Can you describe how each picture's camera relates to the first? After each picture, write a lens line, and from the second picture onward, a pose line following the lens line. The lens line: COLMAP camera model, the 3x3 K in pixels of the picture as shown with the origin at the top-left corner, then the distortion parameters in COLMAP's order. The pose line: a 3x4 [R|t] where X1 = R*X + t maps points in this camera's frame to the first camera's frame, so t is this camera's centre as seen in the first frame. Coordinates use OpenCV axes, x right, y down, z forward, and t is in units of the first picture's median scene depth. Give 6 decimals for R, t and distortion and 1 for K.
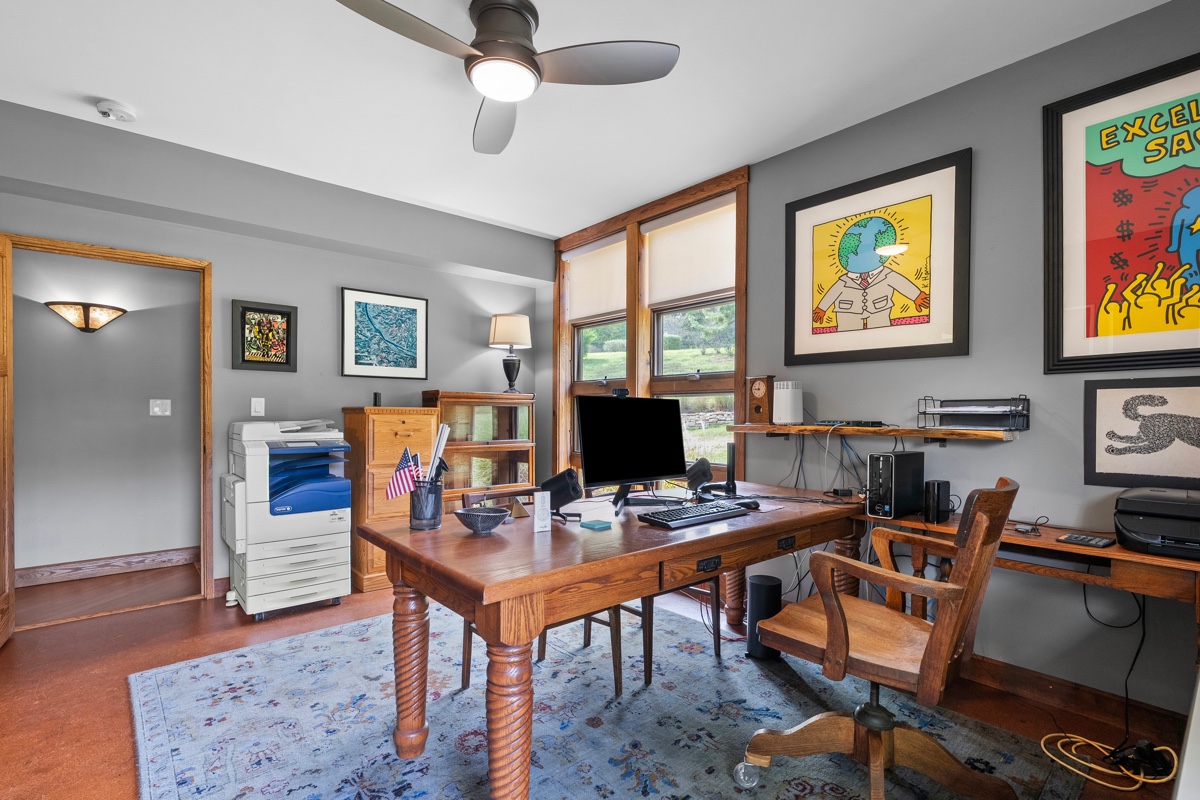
lens RADIAL K [[545.1, 0, 602.1], [0, 545.1, 408.2], [0, 0, 1]] dist [0.000178, 0.000213]
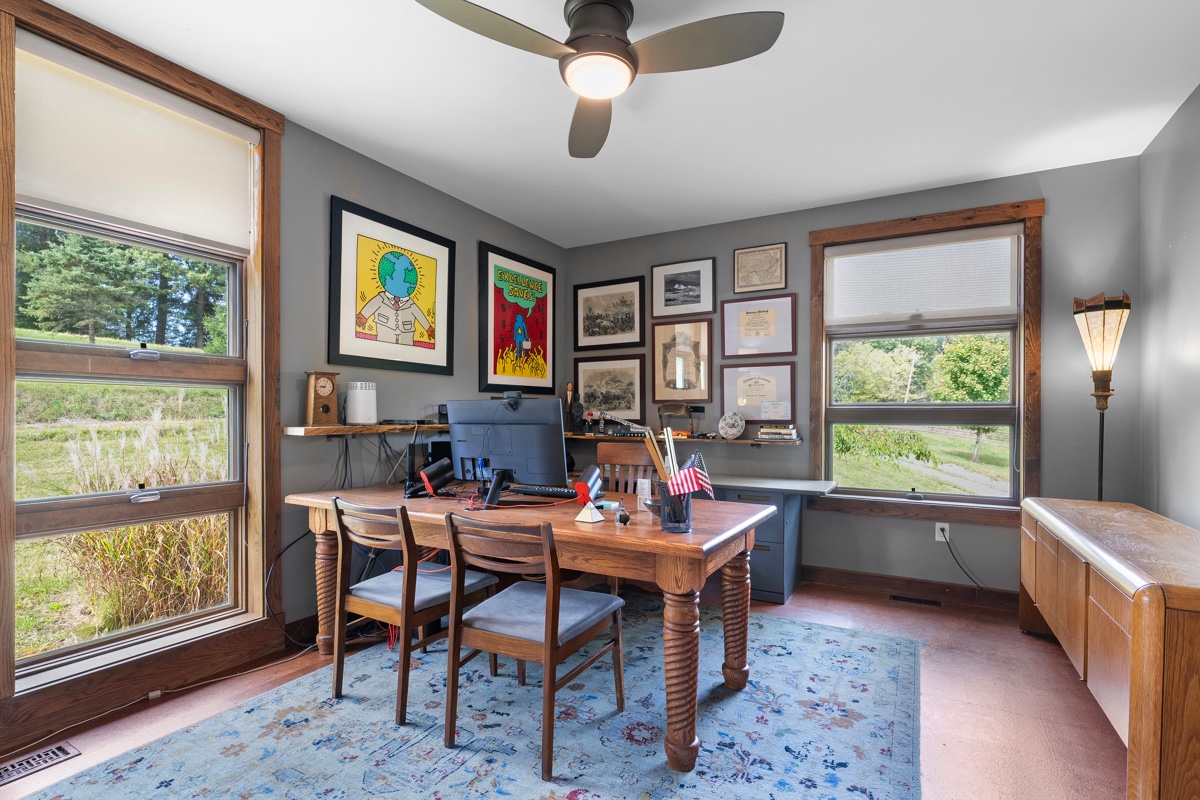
lens RADIAL K [[564.0, 0, 600.0], [0, 564.0, 400.0], [0, 0, 1]] dist [-0.002411, -0.000089]
pose [[-0.320071, 0.021437, 0.947151, -0.869537], [-0.013439, 0.999541, -0.027165, 0.007094], [-0.947298, -0.021424, -0.319636, 1.009179]]
